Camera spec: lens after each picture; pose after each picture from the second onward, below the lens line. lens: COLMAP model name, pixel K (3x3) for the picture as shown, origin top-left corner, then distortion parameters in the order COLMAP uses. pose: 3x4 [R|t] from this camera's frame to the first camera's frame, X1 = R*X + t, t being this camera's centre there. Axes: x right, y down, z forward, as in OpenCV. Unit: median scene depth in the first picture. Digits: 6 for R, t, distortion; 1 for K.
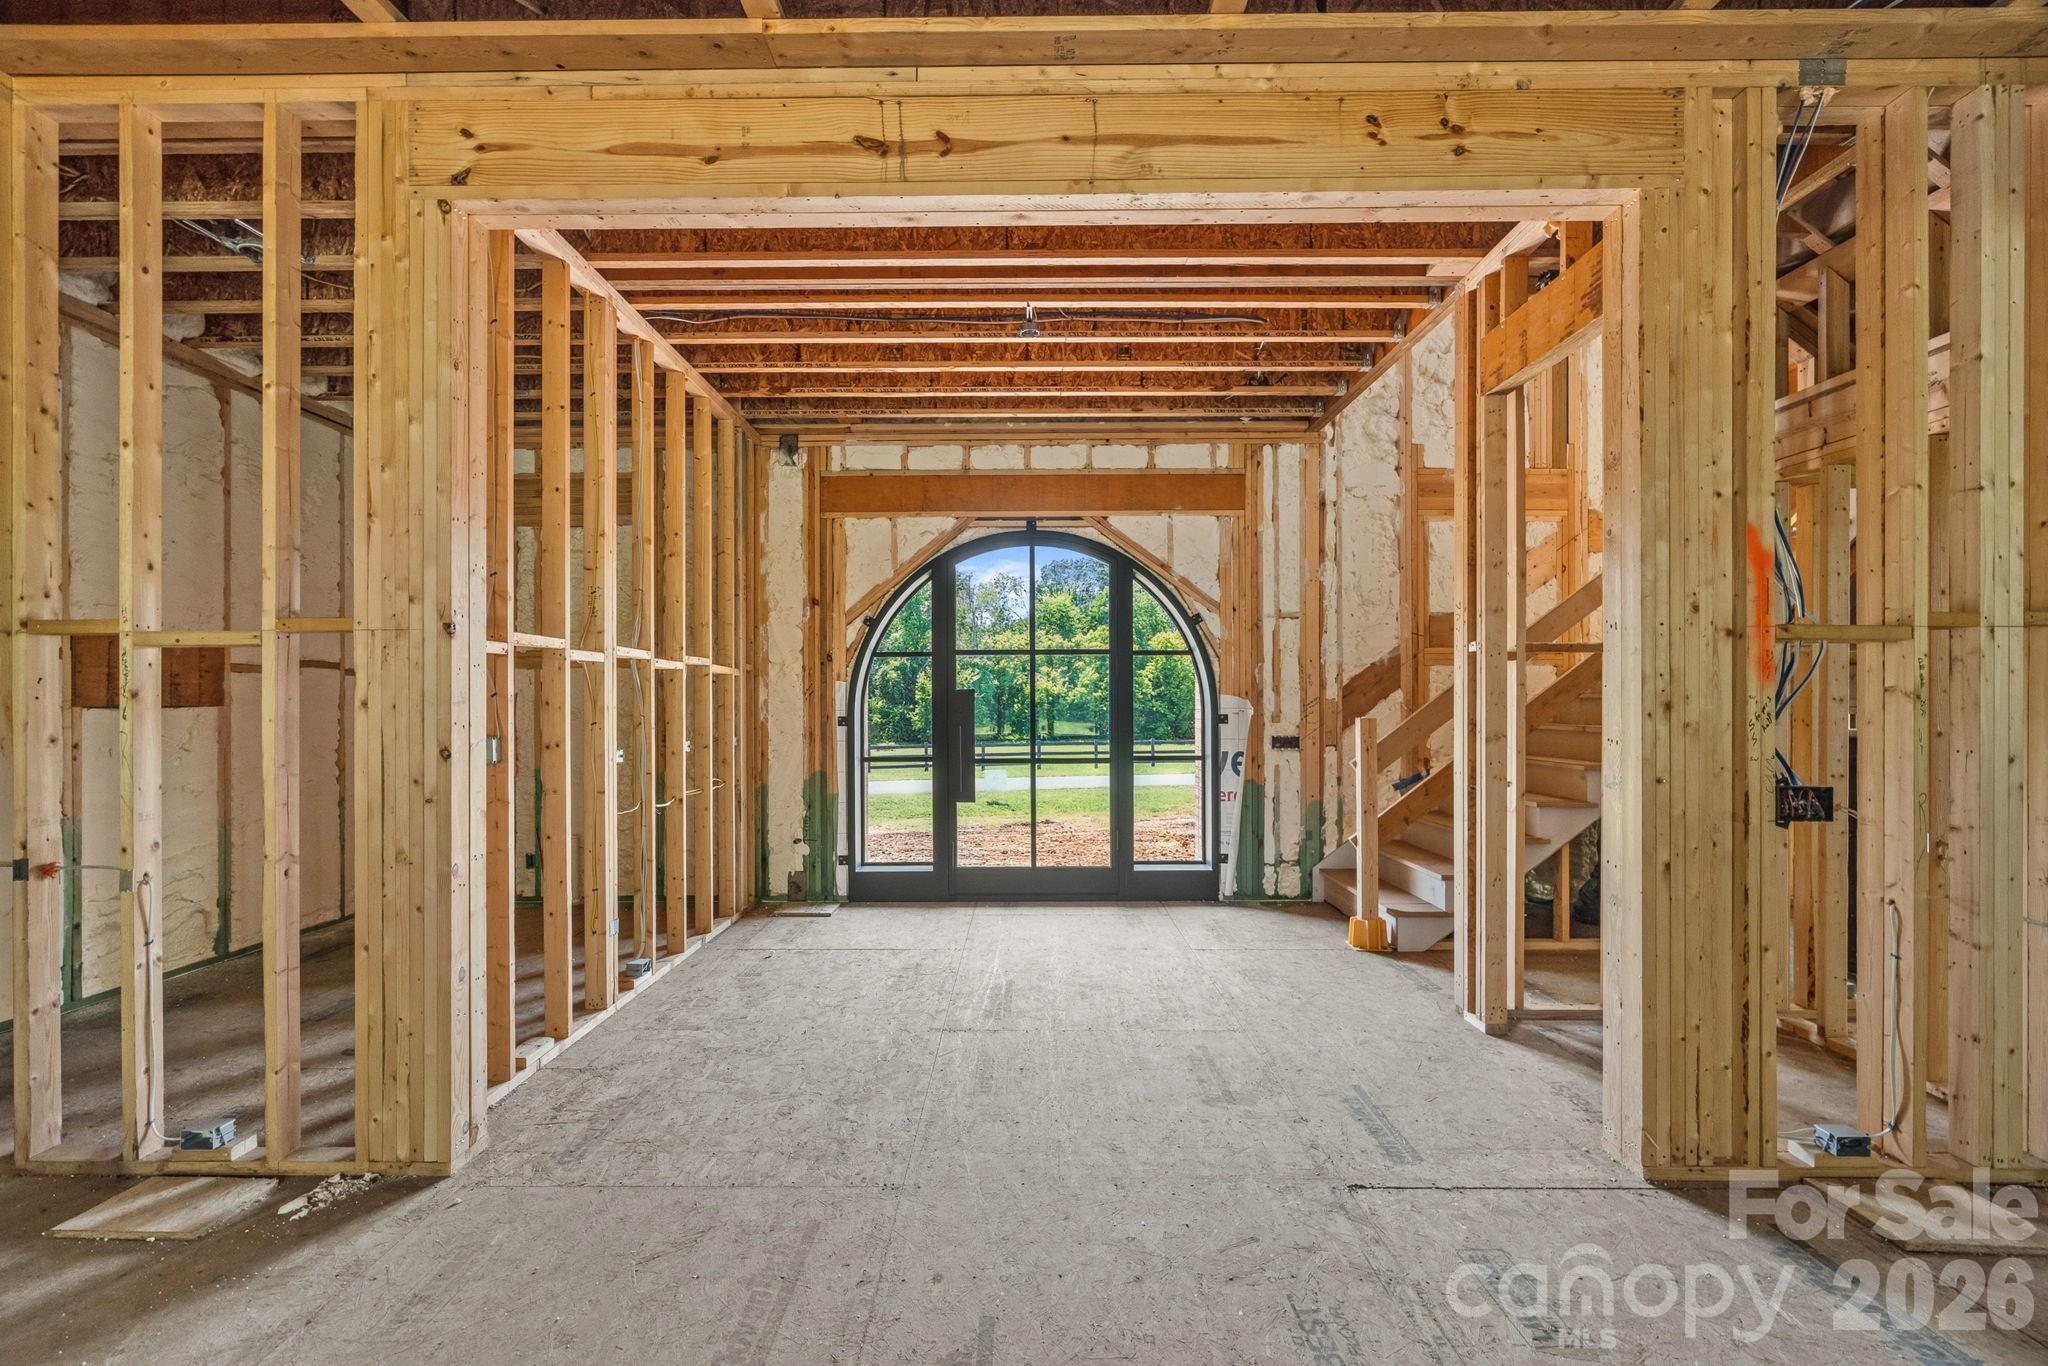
lens RADIAL K [[936.9, 0, 1016.7], [0, 936.9, 699.2], [0, 0, 1]] dist [-0.002519, 0.000853]
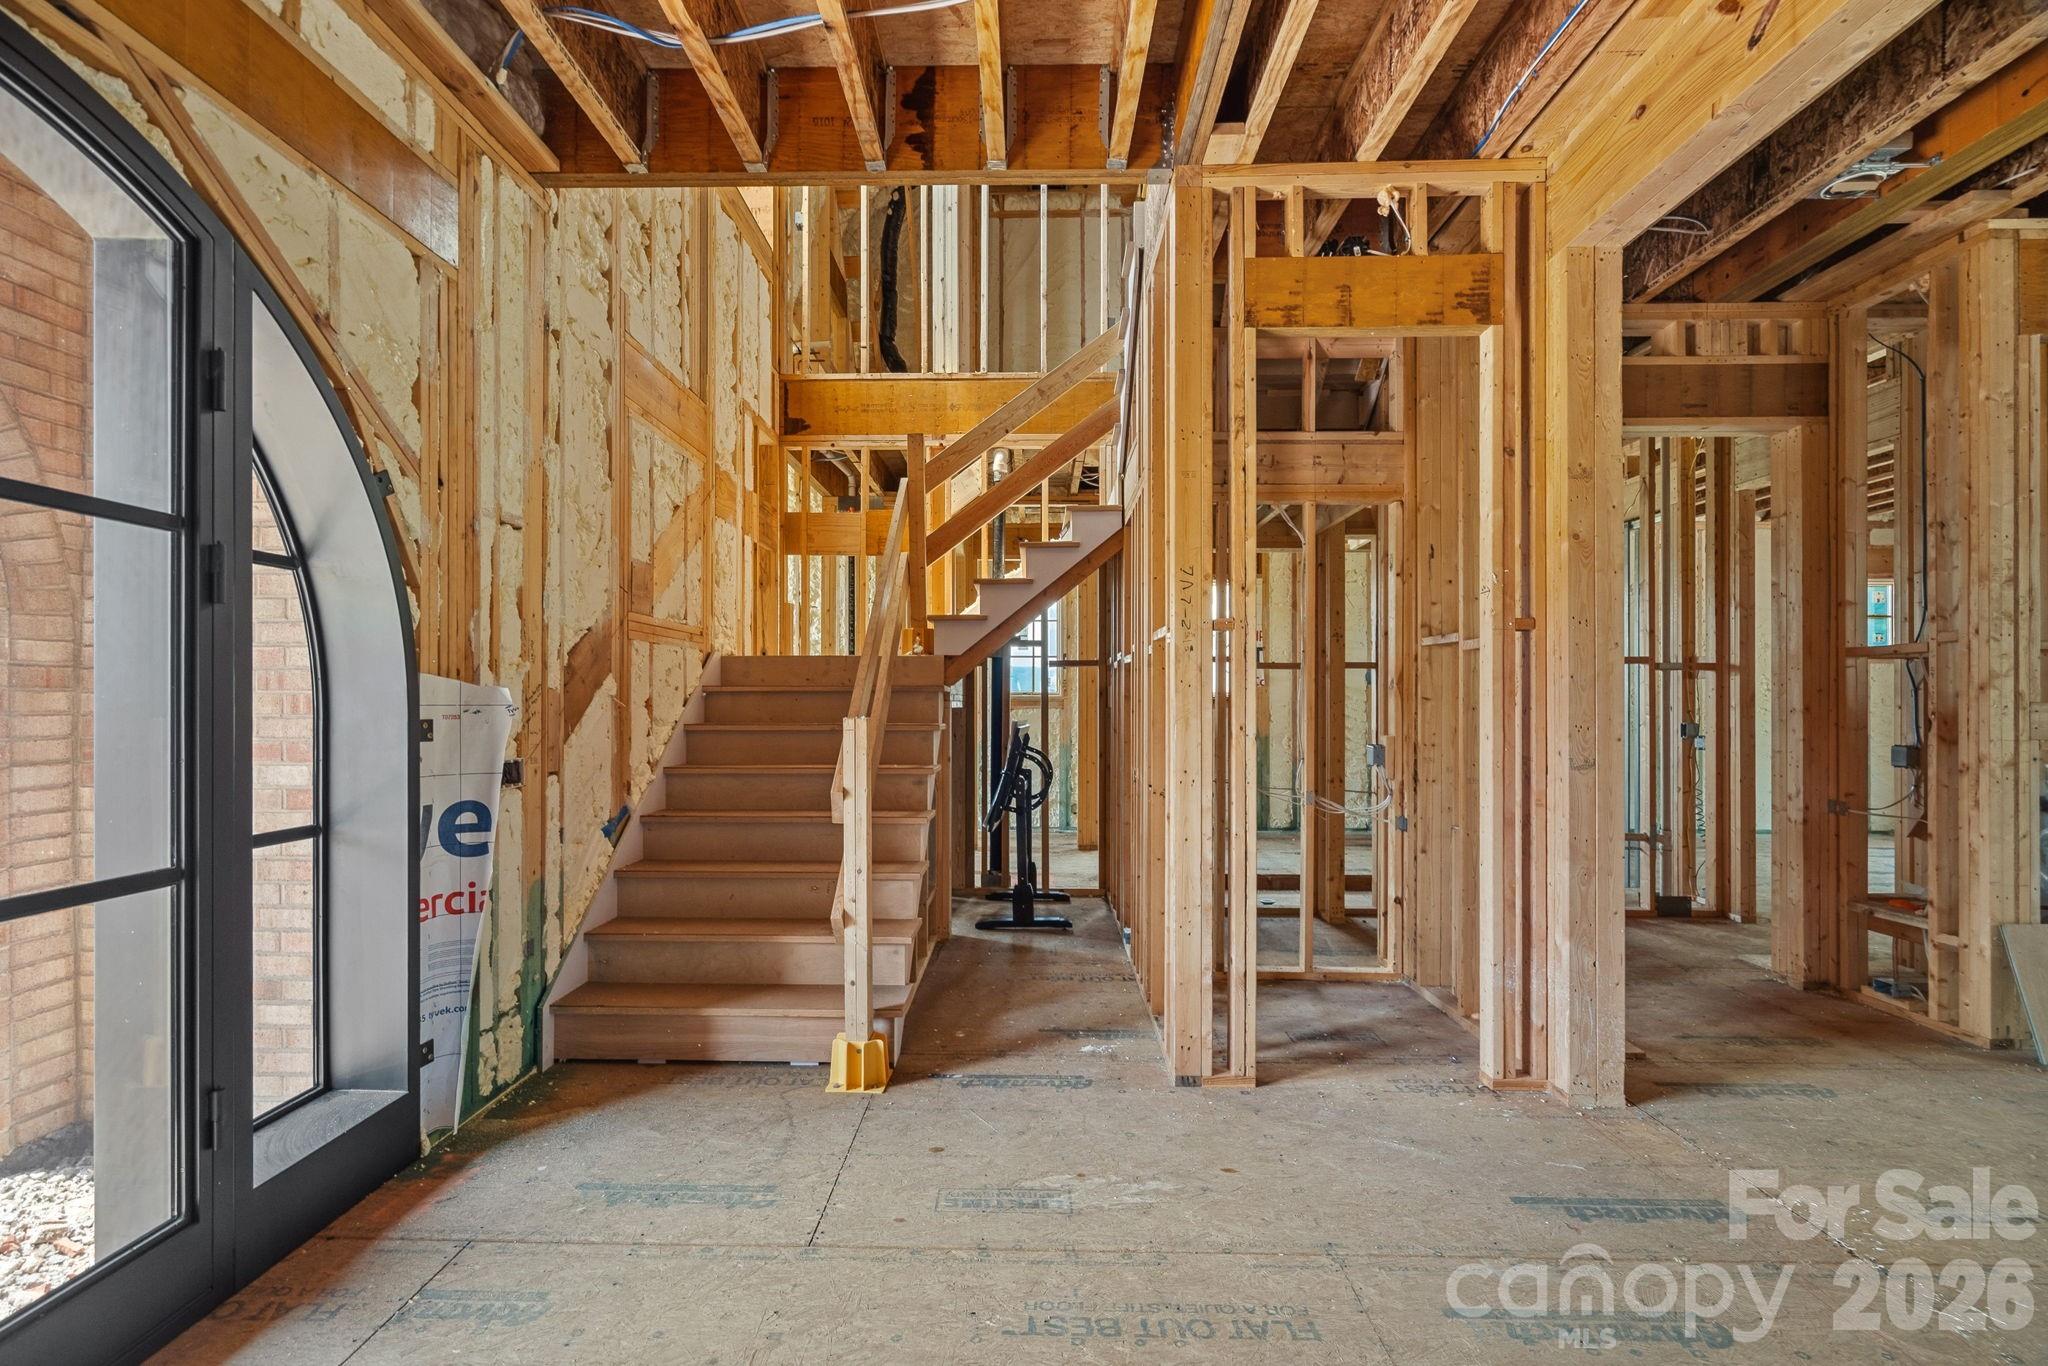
lens RADIAL K [[936.9, 0, 1016.7], [0, 936.9, 699.2], [0, 0, 1]] dist [-0.002519, 0.000853]
pose [[0.011078, 0.005008, 0.999926, -0.207744], [-0.002949, 0.999983, -0.004976, 0.008130], [-0.999934, -0.002894, 0.011093, 0.723393]]
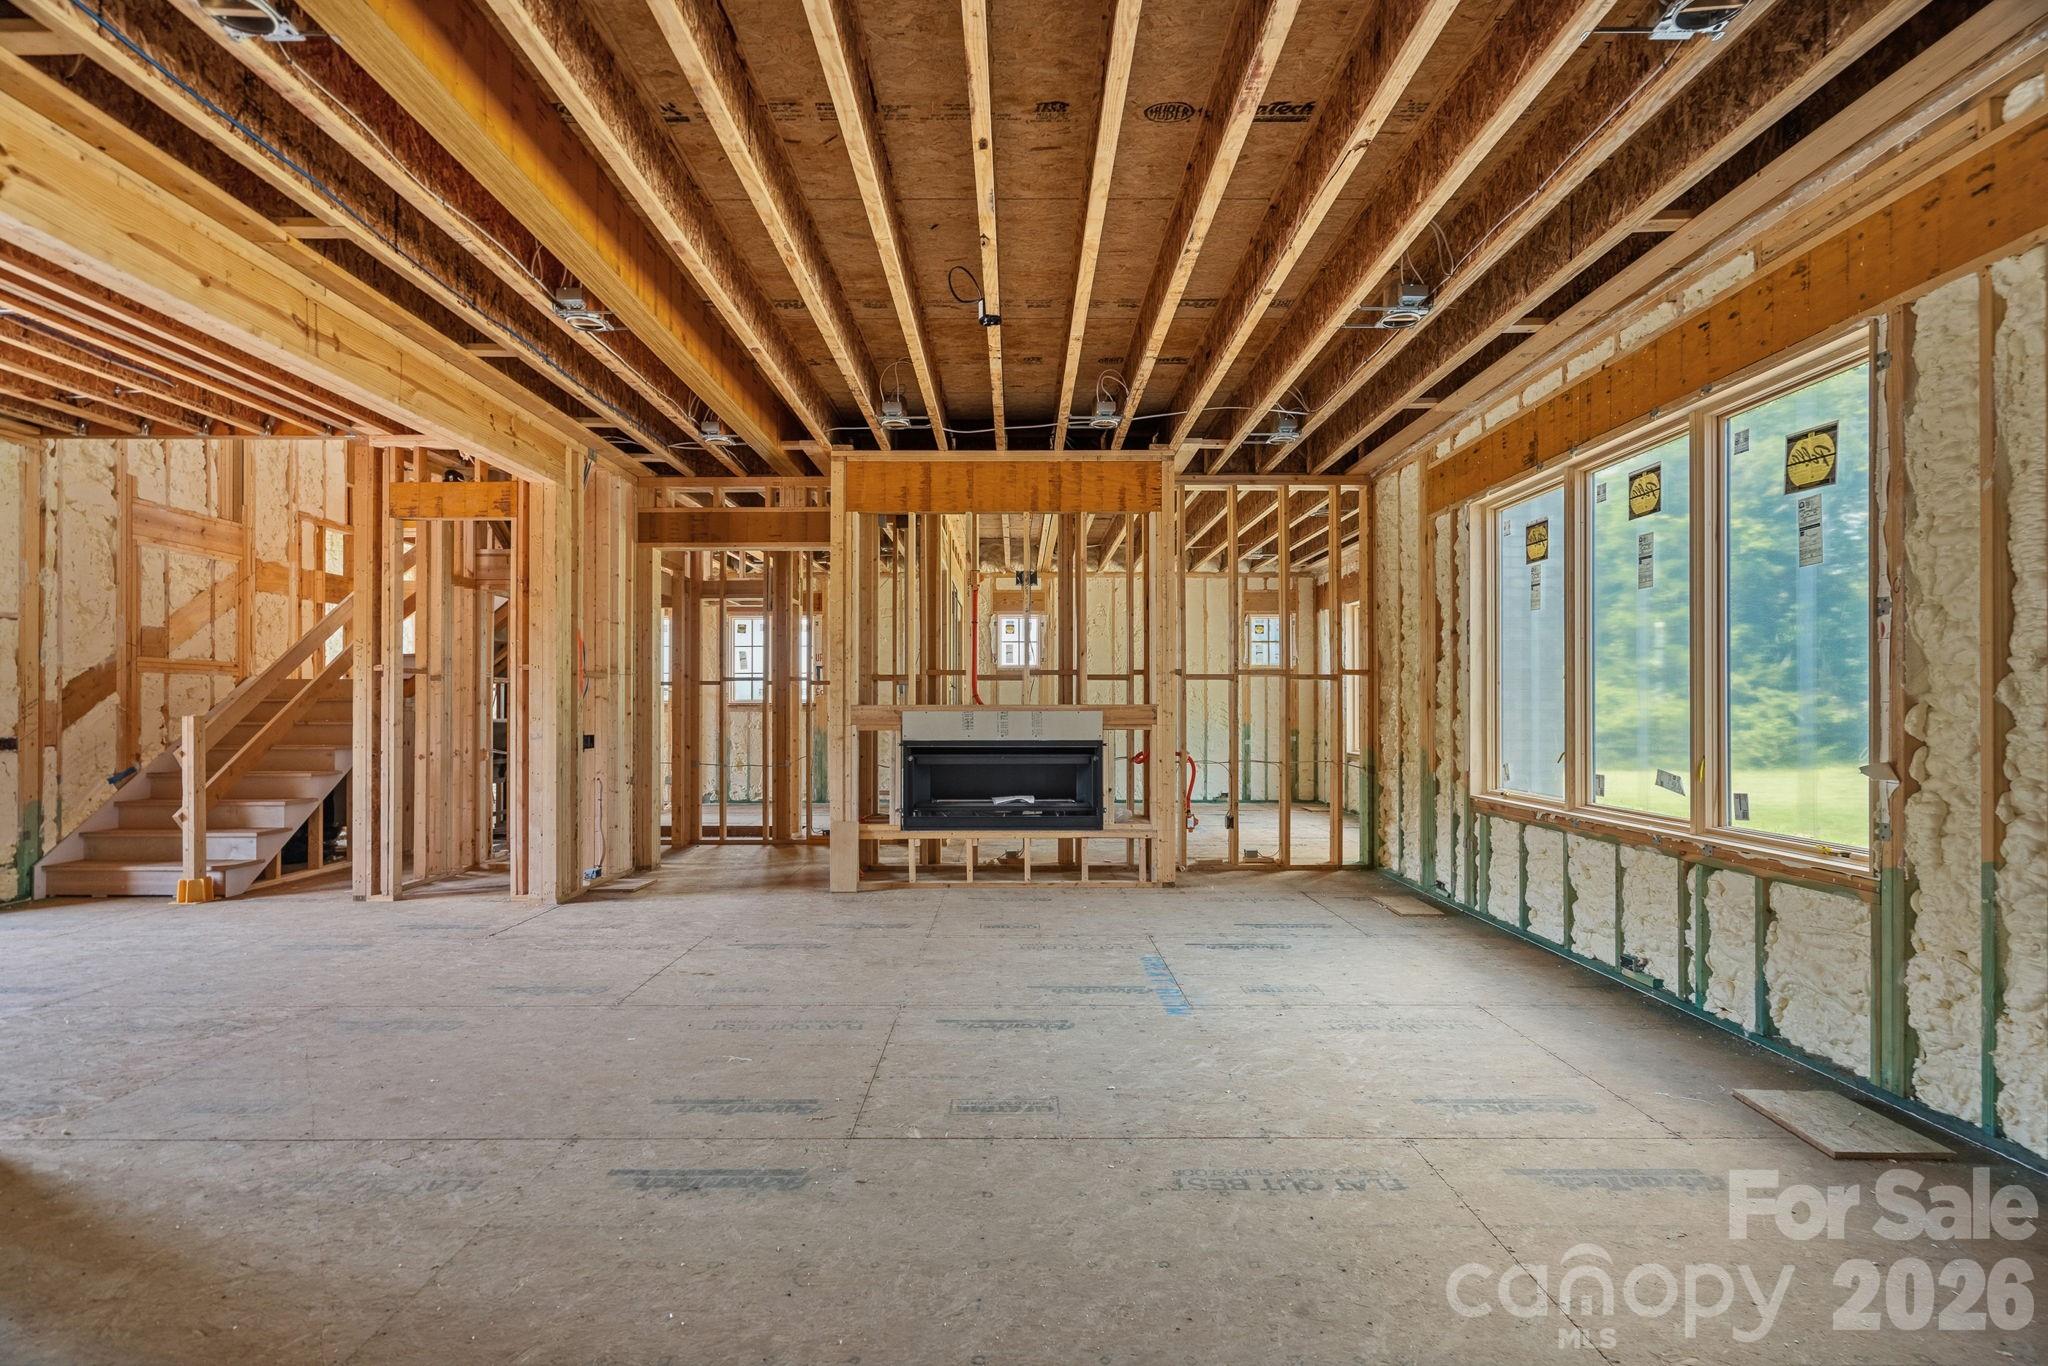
lens RADIAL K [[928.5, 0, 1022.7], [0, 928.5, 702.8], [0, 0, 1]] dist [0.000113, 0.000501]
pose [[-0.015786, 0.008512, 0.999839, -0.706453], [0.001567, 0.999963, -0.008488, 0.012507], [-0.999874, 0.001432, -0.015799, -0.056437]]
